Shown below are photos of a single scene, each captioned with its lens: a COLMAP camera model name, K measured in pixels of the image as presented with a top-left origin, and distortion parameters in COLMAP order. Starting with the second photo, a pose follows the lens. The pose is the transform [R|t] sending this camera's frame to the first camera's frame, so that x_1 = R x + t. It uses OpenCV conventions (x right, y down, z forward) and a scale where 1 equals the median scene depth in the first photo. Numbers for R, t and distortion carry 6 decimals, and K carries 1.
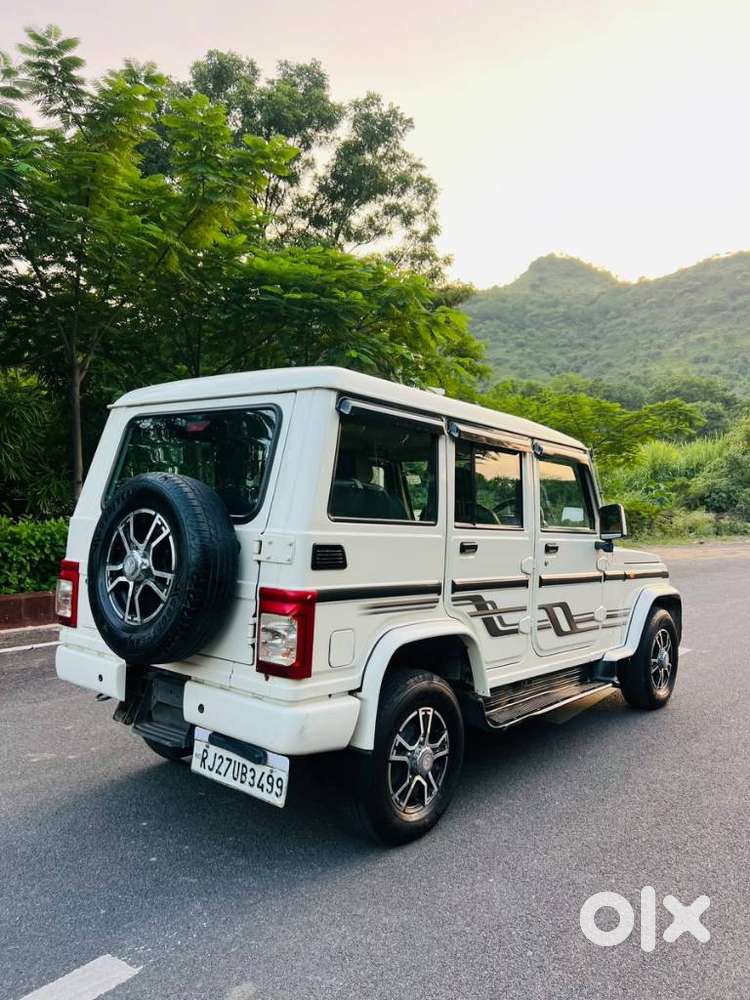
lens RADIAL K [[754.2, 0, 377.7], [0, 754.2, 494.7], [0, 0, 1]] dist [0.050150, -0.073295]
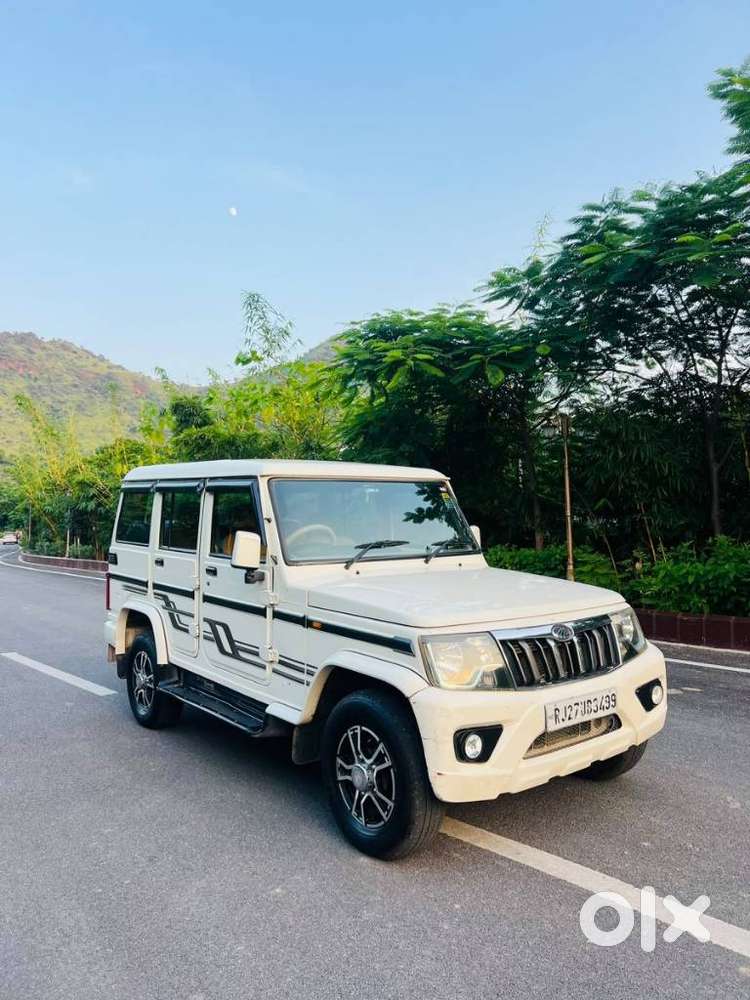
lens RADIAL K [[756.5, 0, 378.5], [0, 756.5, 498.5], [0, 0, 1]] dist [0.054260, -0.072129]
pose [[-0.214624, -0.048745, -0.975480, 1.722591], [0.019199, 0.998350, -0.054112, 0.038264], [0.976508, -0.030342, -0.213334, 1.984811]]
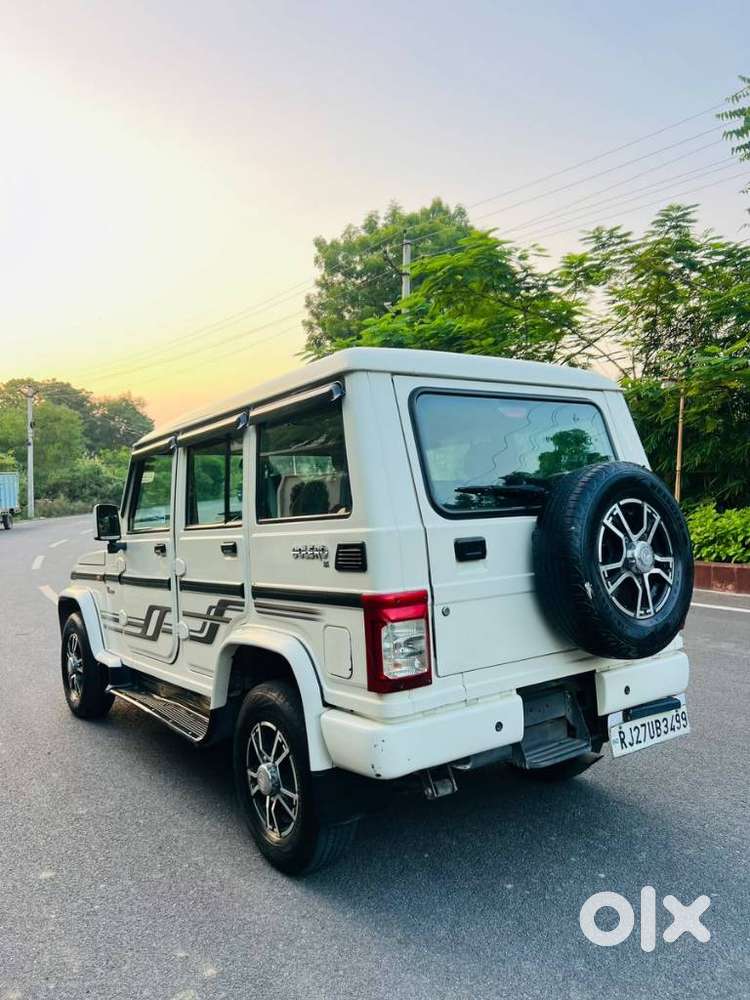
lens RADIAL K [[754.2, 0, 377.7], [0, 754.2, 494.7], [0, 0, 1]] dist [0.050150, -0.073295]
pose [[0.265146, -0.030466, 0.963727, -1.210373], [0.038046, 0.999053, 0.021115, -0.017247], [-0.963457, 0.031068, 0.266054, 0.964553]]
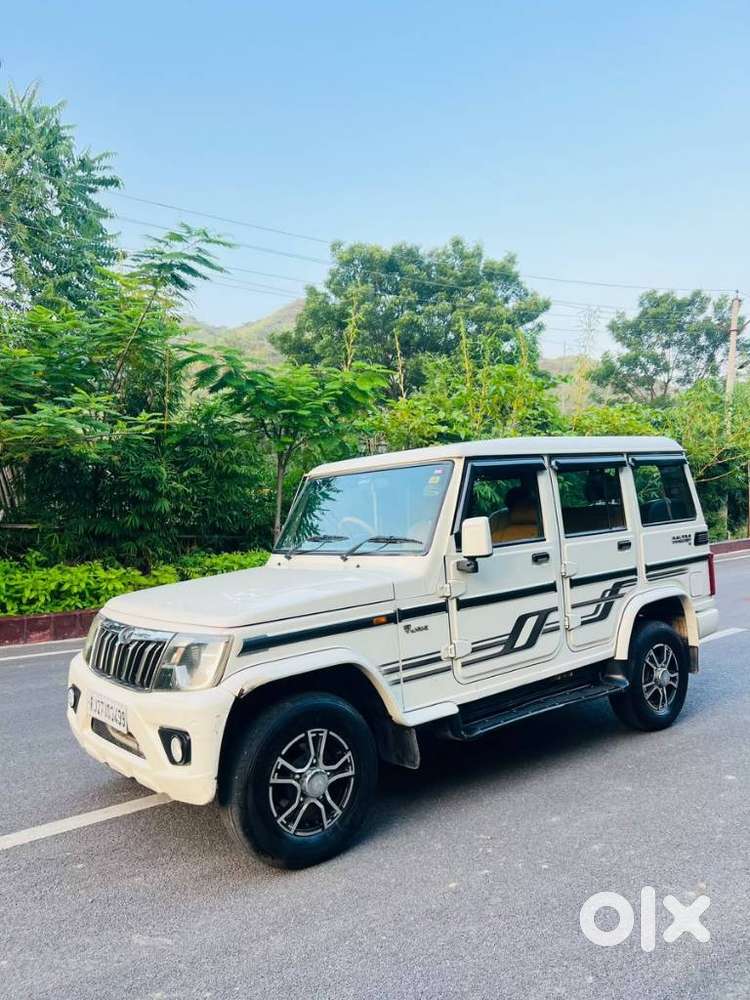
lens RADIAL K [[752.1, 0, 375.0], [0, 752.1, 500.0], [0, 0, 1]] dist [0.109144, -0.251522]
pose [[-0.977704, 0.019731, 0.209061, -0.092257], [0.014037, 0.999490, -0.028688, 0.016042], [-0.209520, -0.025113, -0.977482, 3.068498]]
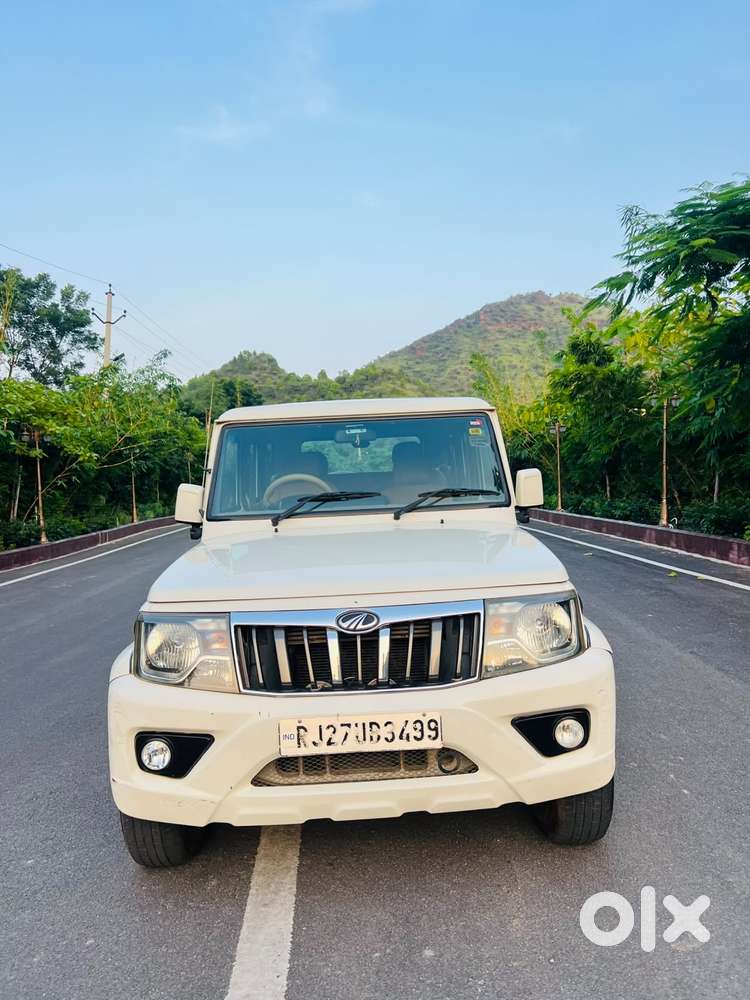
lens RADIAL K [[756.5, 0, 378.5], [0, 756.5, 498.5], [0, 0, 1]] dist [0.054260, -0.072129]
pose [[-0.765096, 0.025265, -0.643421, 1.029405], [0.032356, 0.999476, 0.000771, 0.052037], [0.643103, -0.020229, -0.765512, 2.643829]]
